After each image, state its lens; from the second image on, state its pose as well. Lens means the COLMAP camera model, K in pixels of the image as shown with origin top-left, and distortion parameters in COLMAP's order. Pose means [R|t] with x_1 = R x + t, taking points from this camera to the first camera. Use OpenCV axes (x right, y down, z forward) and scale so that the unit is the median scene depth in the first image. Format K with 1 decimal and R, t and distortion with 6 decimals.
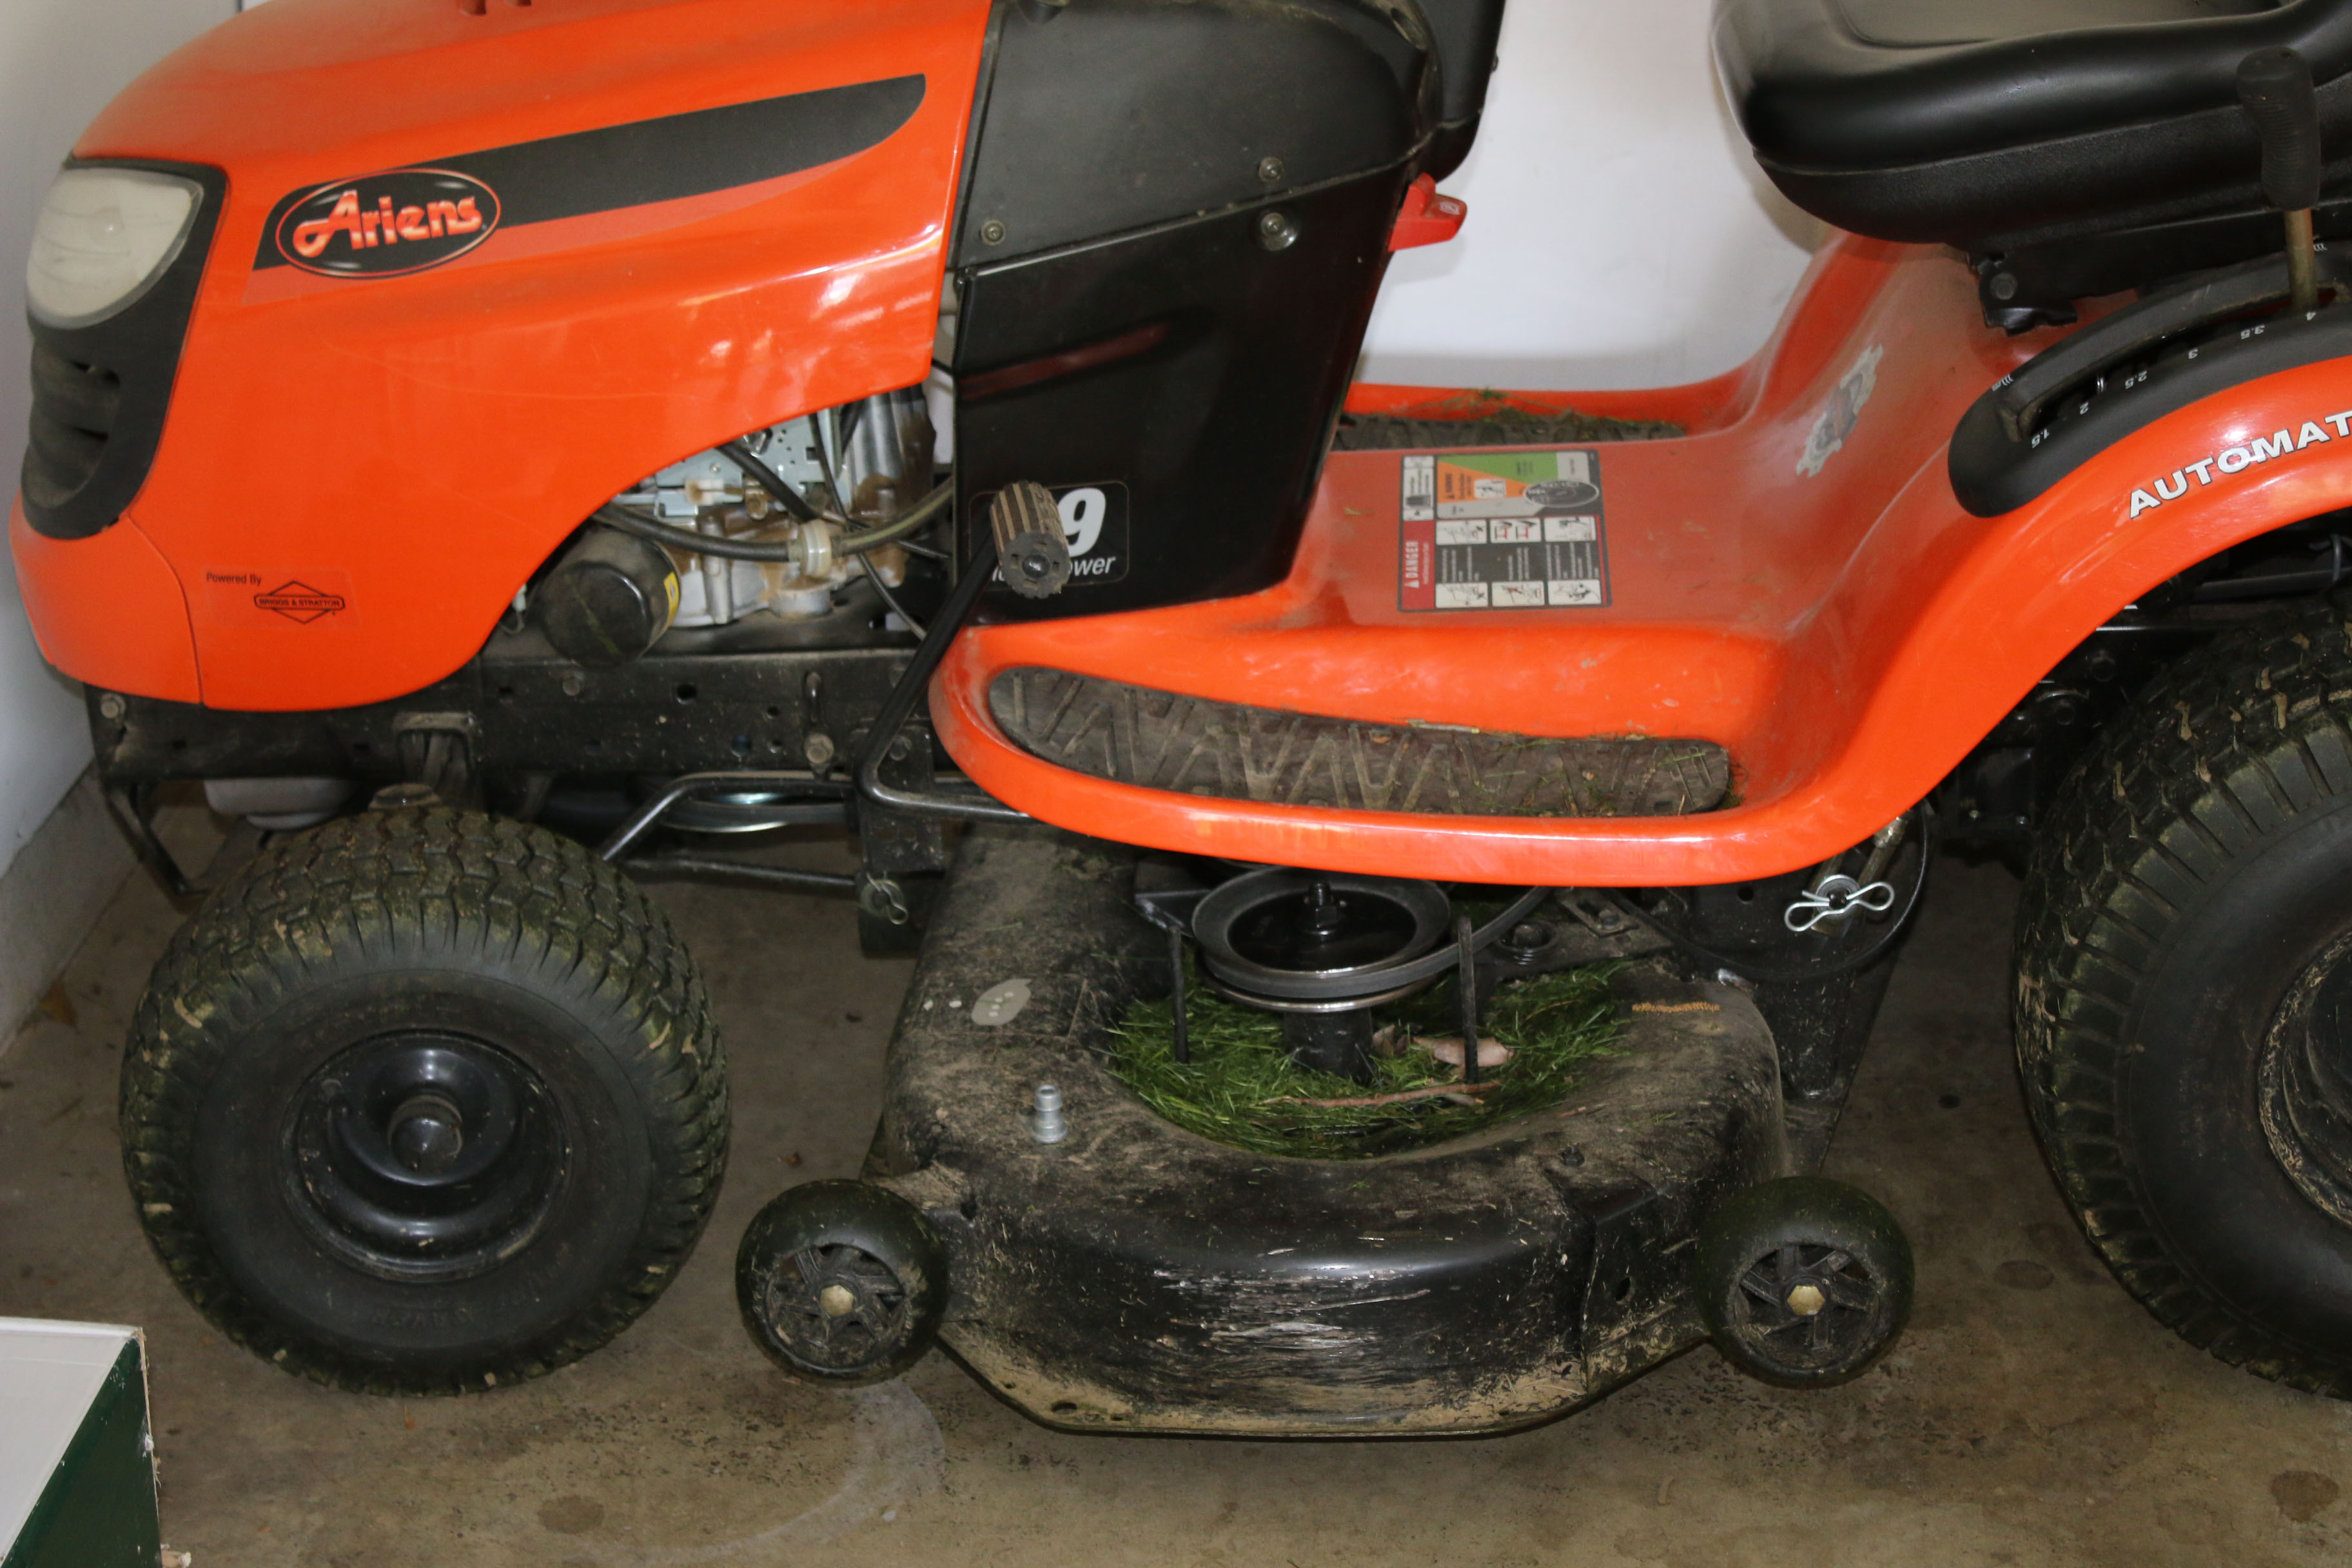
lens RADIAL K [[4657.5, 0, 1182.4], [0, 4657.5, 770.7], [0, 0, 1]] dist [0.038248, 0.000000]
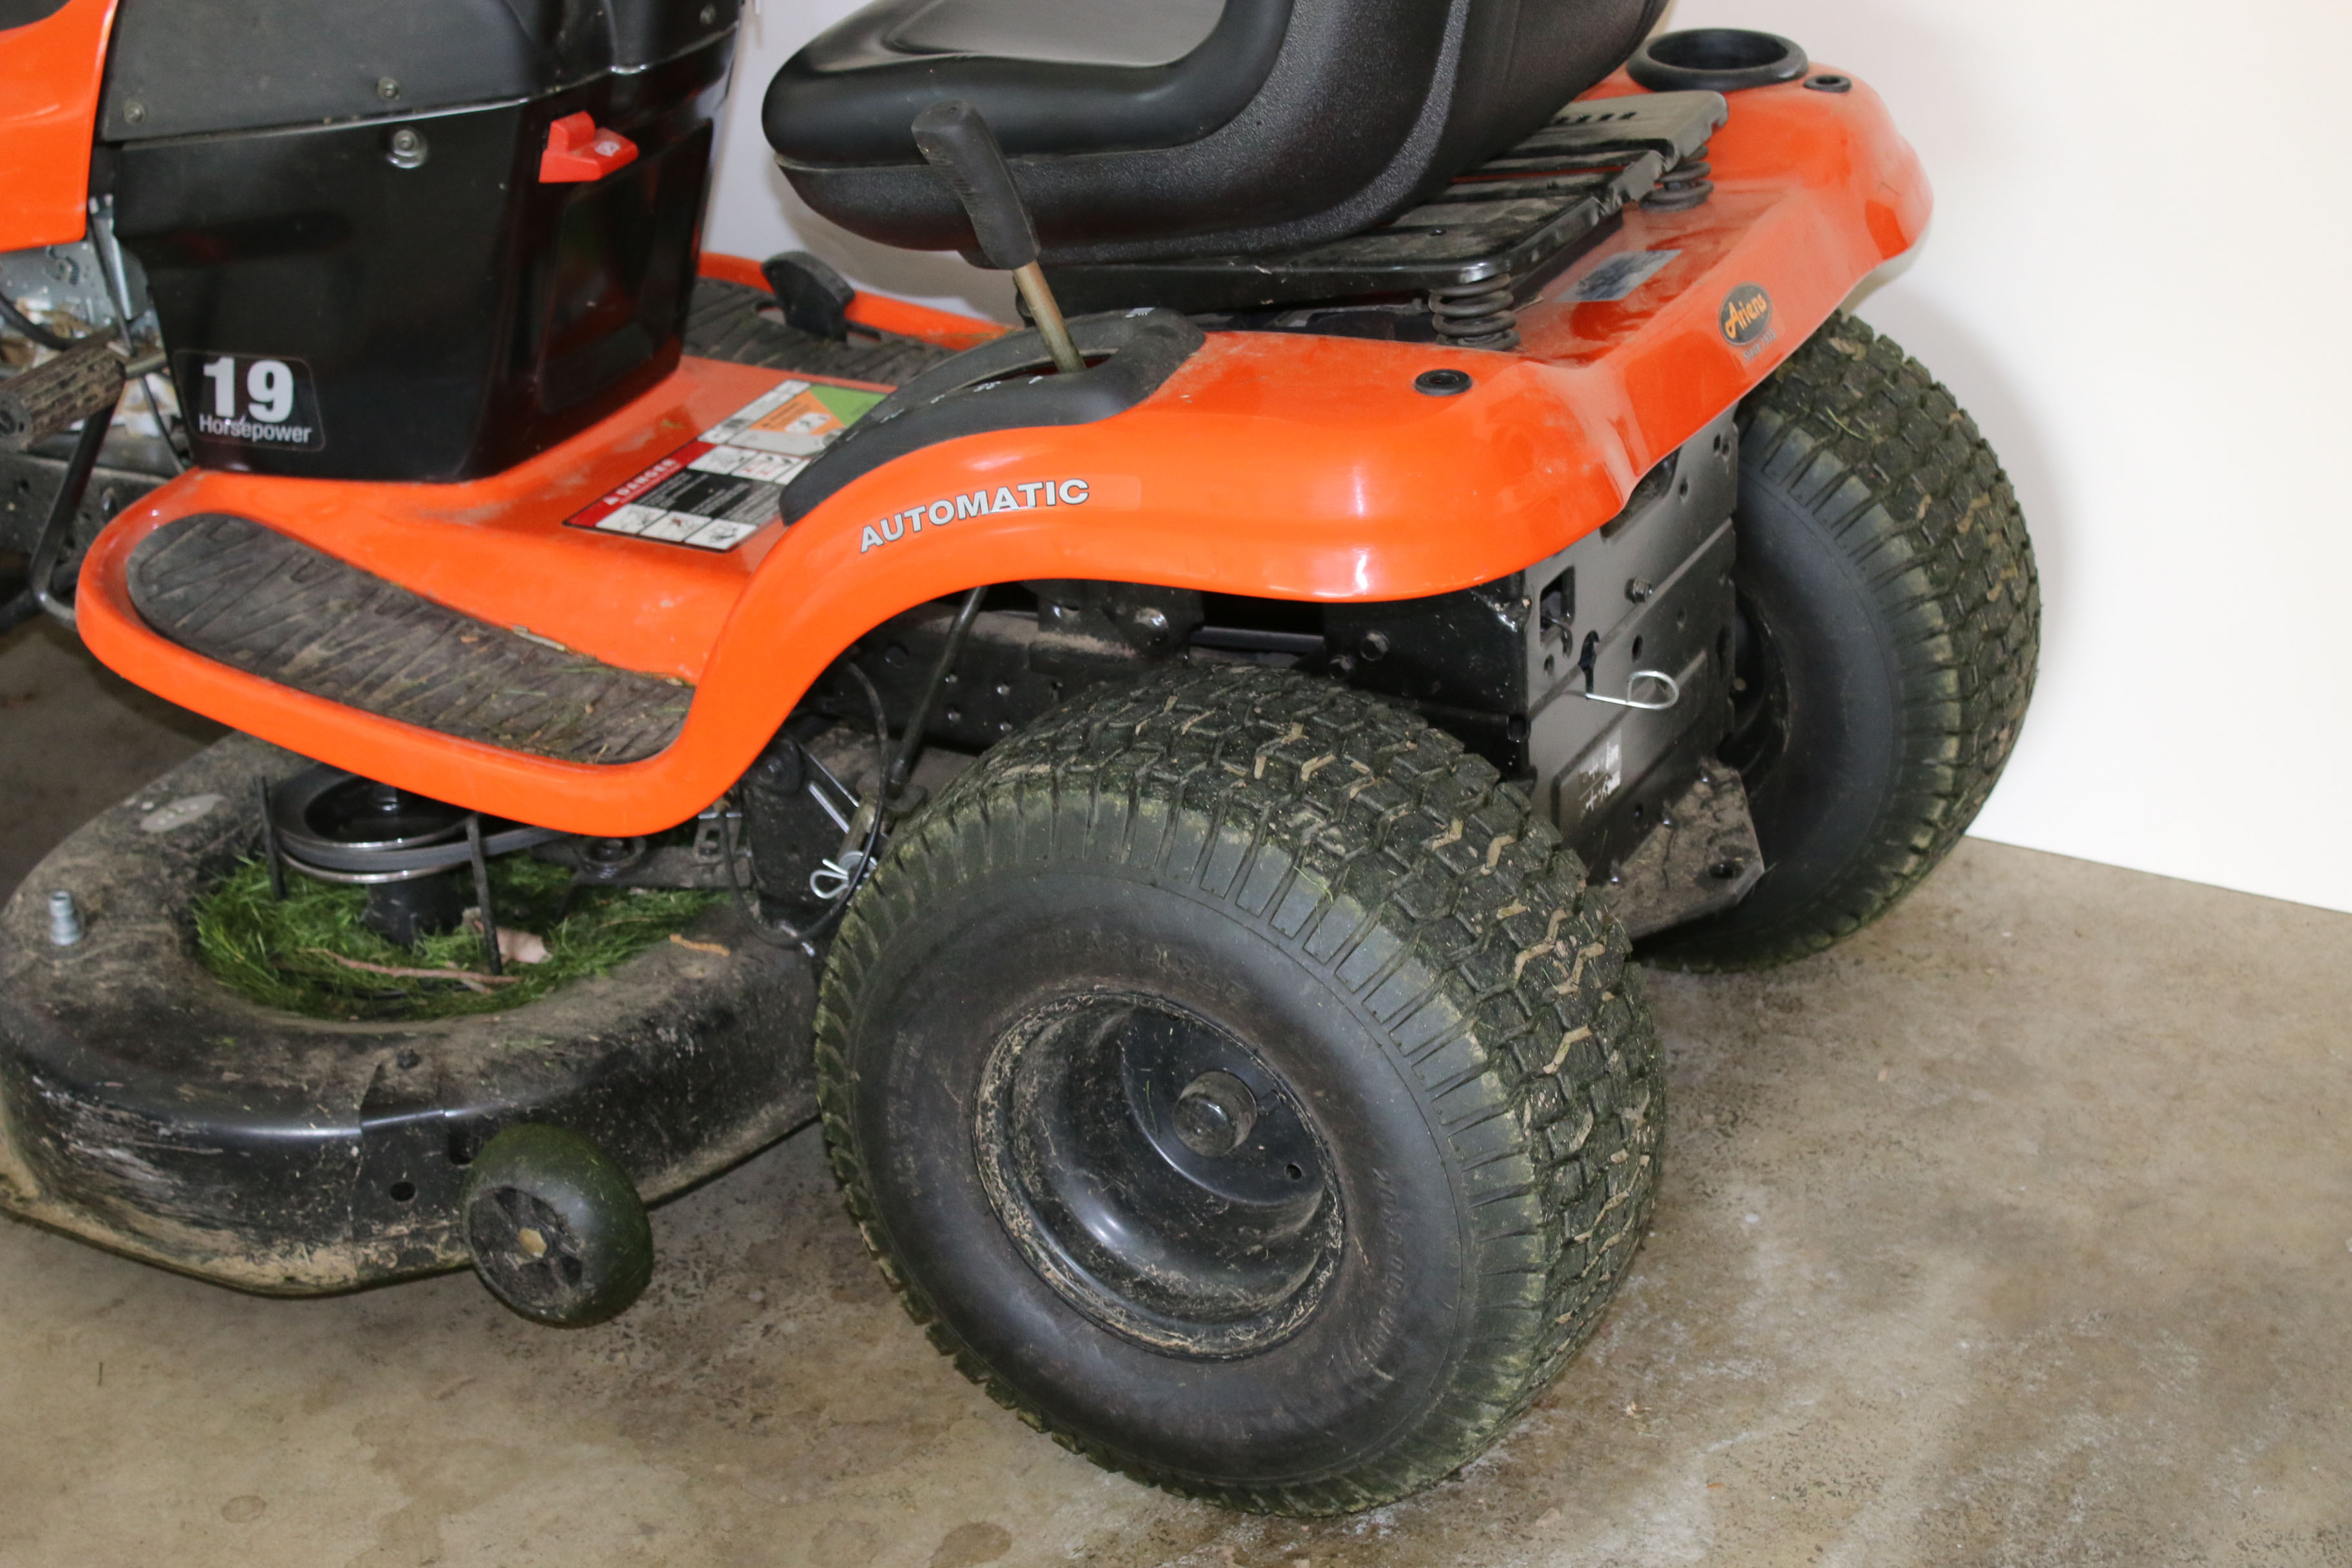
lens RADIAL K [[4173.1, 0, 1175.4], [0, 4173.1, 788.9], [0, 0, 1]] dist [-0.018478, 0.000000]
pose [[0.907254, 0.194125, -0.373103, 0.586534], [-0.168941, 0.980601, 0.099400, -0.101270], [0.385161, -0.027148, 0.922450, 0.199357]]
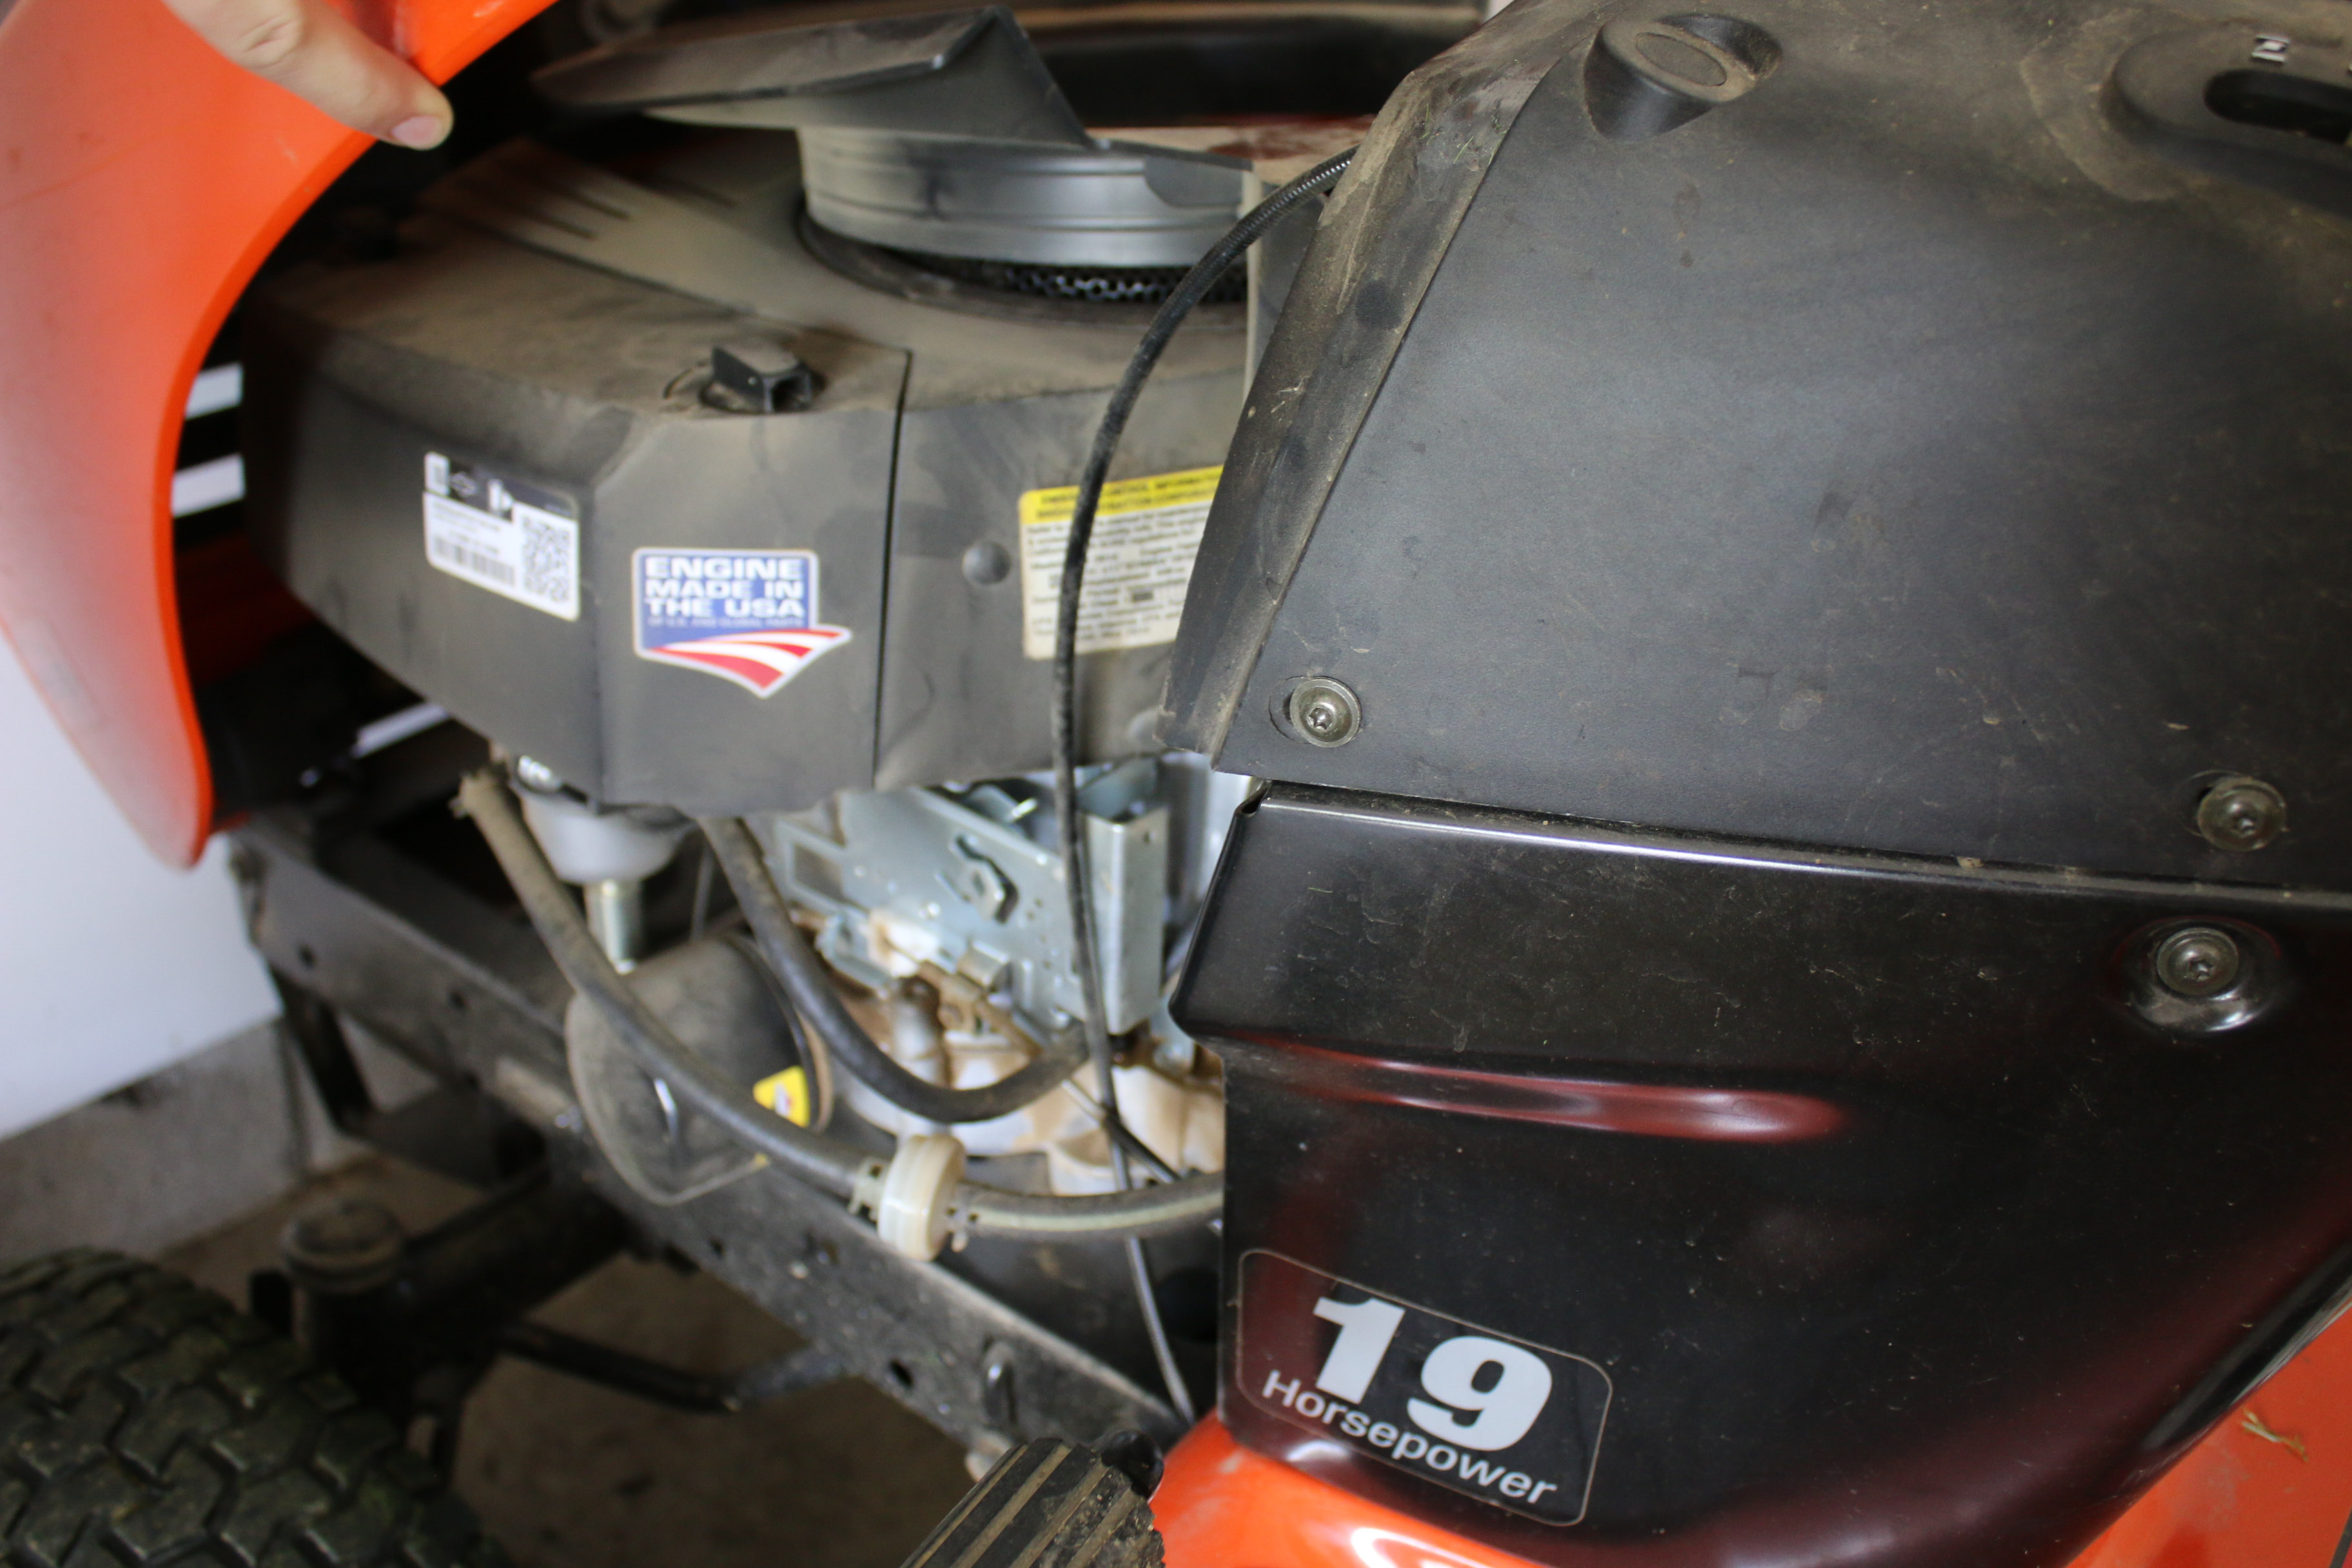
lens RADIAL K [[2224.6, 0, 1178.1], [0, 2224.6, 789.5], [0, 0, 1]] dist [-0.100963, 0.000000]
pose [[0.818412, 0.357612, -0.449795, 0.026249], [-0.313006, 0.933870, 0.172956, -0.138357], [0.481901, -0.000761, 0.876225, 0.874268]]
